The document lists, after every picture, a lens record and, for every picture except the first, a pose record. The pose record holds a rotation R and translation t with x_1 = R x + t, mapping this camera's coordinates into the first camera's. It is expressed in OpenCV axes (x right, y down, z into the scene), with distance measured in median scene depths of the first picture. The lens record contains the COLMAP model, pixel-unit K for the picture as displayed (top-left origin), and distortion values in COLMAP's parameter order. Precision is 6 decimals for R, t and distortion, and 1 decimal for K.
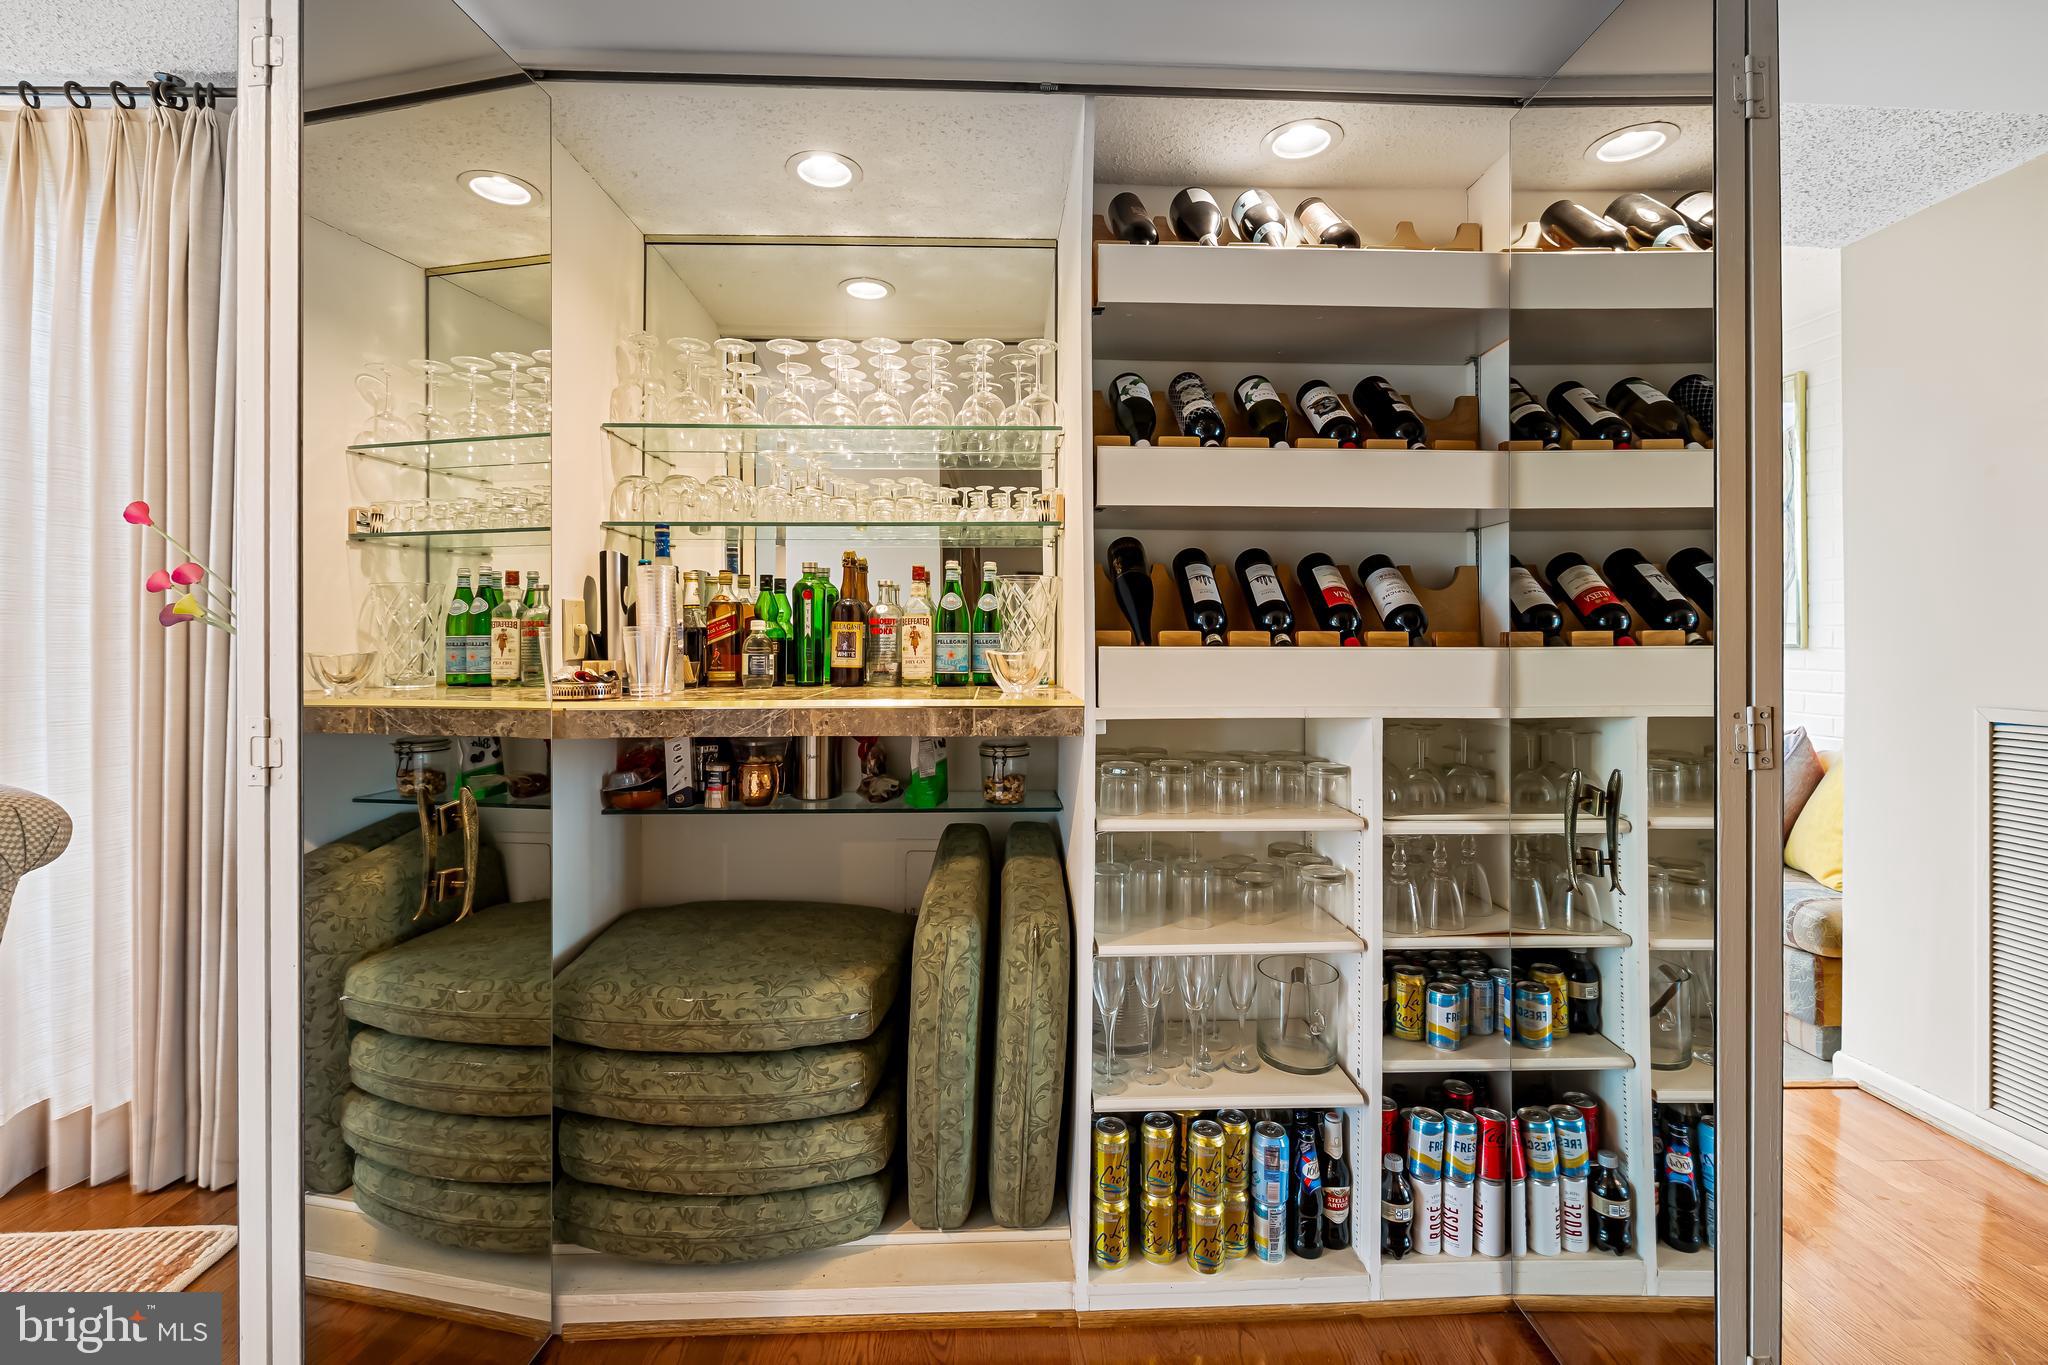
lens RADIAL K [[864.0, 0, 1017.8], [0, 864.0, 631.6], [0, 0, 1]] dist [-0.012827, -0.000072]
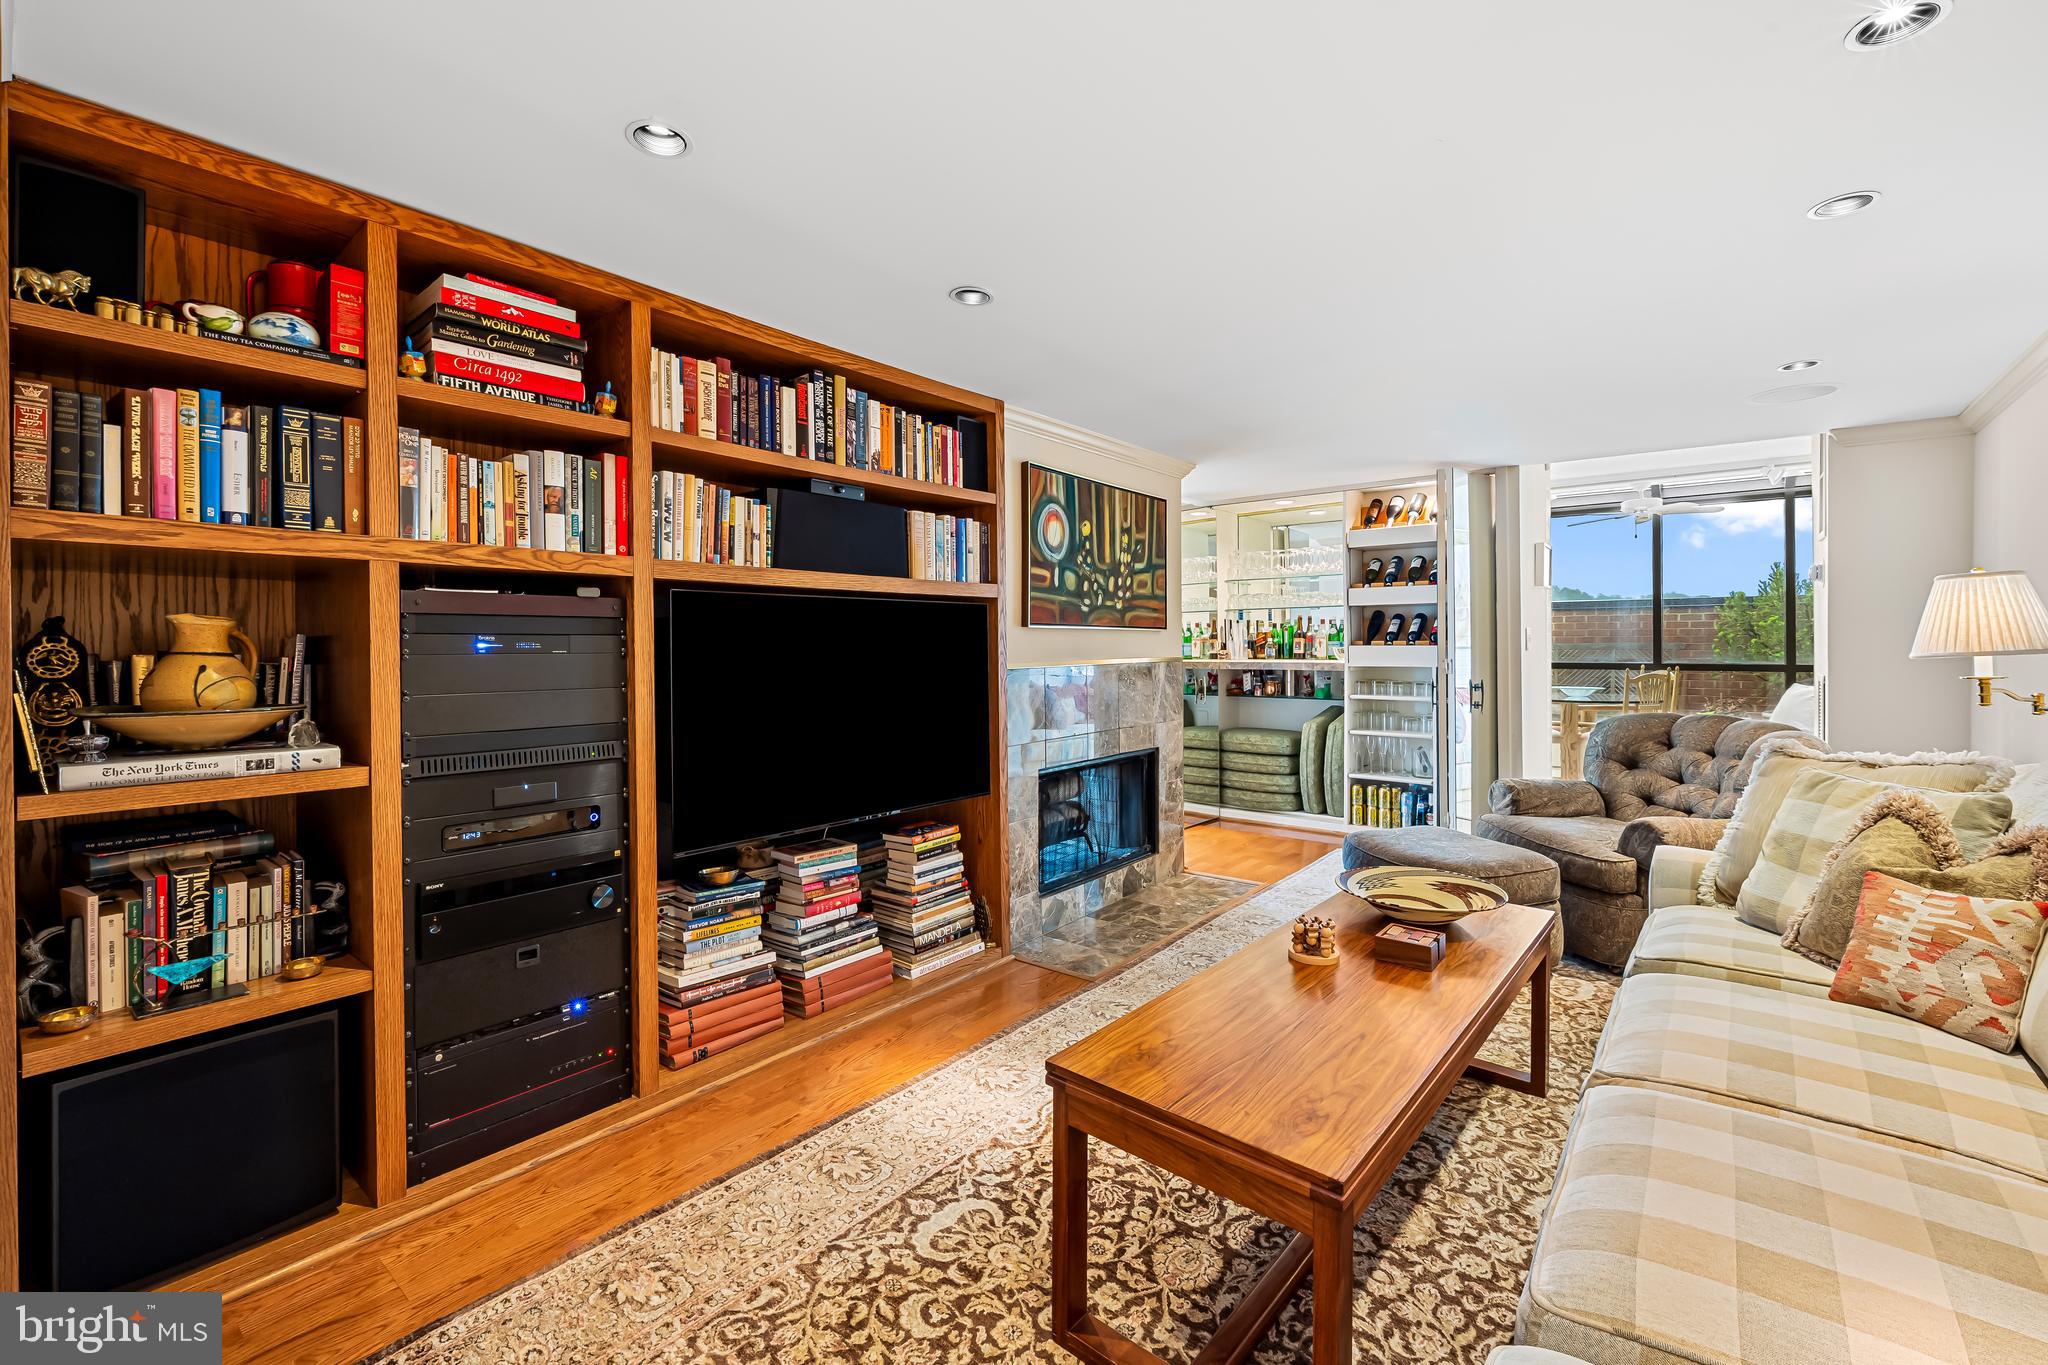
lens RADIAL K [[864.0, 0, 1005.0], [0, 864.0, 646.0], [0, 0, 1]] dist [-0.012827, -0.000072]
pose [[0.734624, -0.004457, -0.678460, 1.192094], [0.011295, 0.999920, 0.005661, -0.013194], [0.678381, -0.011822, 0.734616, -2.097424]]
